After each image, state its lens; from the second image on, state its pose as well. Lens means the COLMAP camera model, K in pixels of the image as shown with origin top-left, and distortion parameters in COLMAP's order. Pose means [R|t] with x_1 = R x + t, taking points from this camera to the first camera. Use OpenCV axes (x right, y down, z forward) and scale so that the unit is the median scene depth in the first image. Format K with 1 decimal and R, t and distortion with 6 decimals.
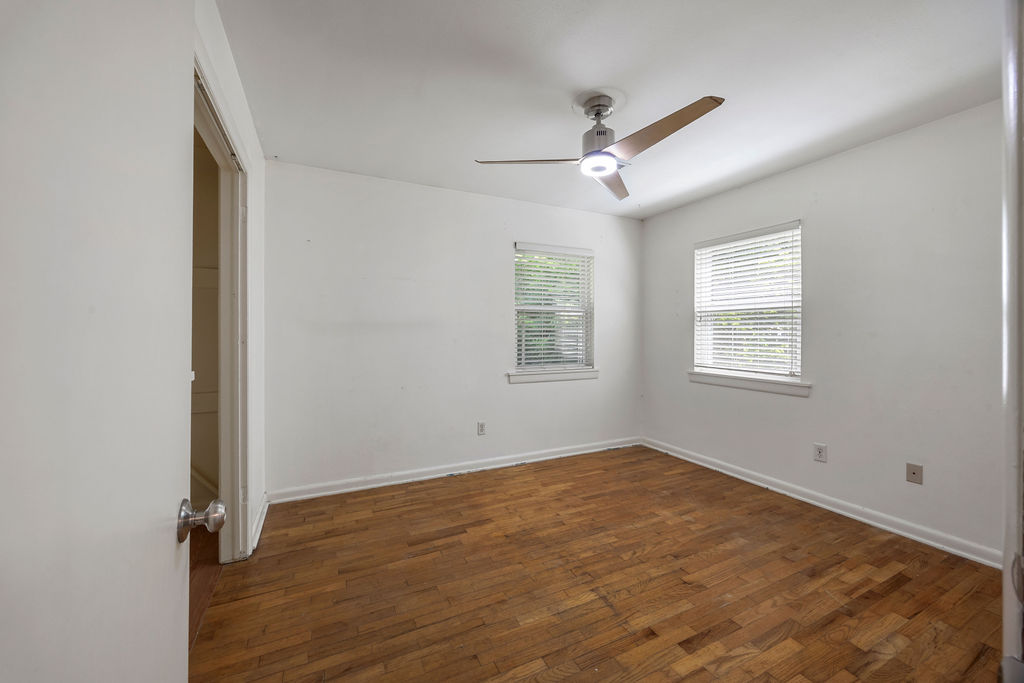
lens RADIAL K [[386.4, 0, 510.0], [0, 386.4, 334.6], [0, 0, 1]] dist [-0.000825, -0.000603]
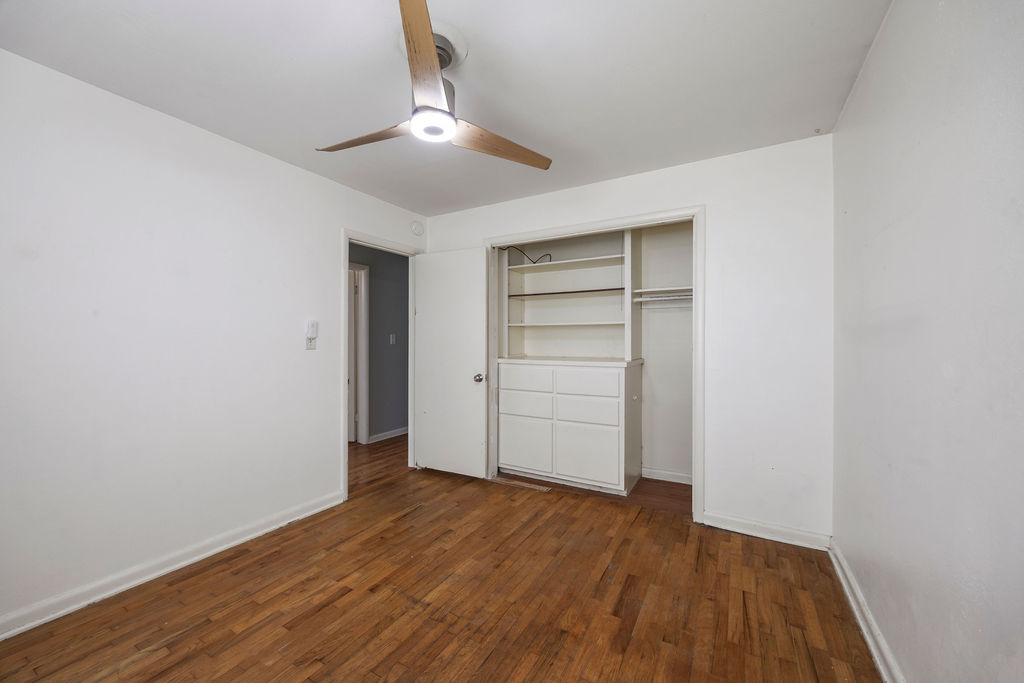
lens RADIAL K [[386.4, 0, 511.8], [0, 386.4, 341.4], [0, 0, 1]] dist [-0.000825, -0.000603]
pose [[-0.824985, -0.003792, -0.565142, 0.550557], [-0.006595, 0.999974, 0.002918, -0.011586], [0.565116, 0.006135, -0.824989, 1.776228]]
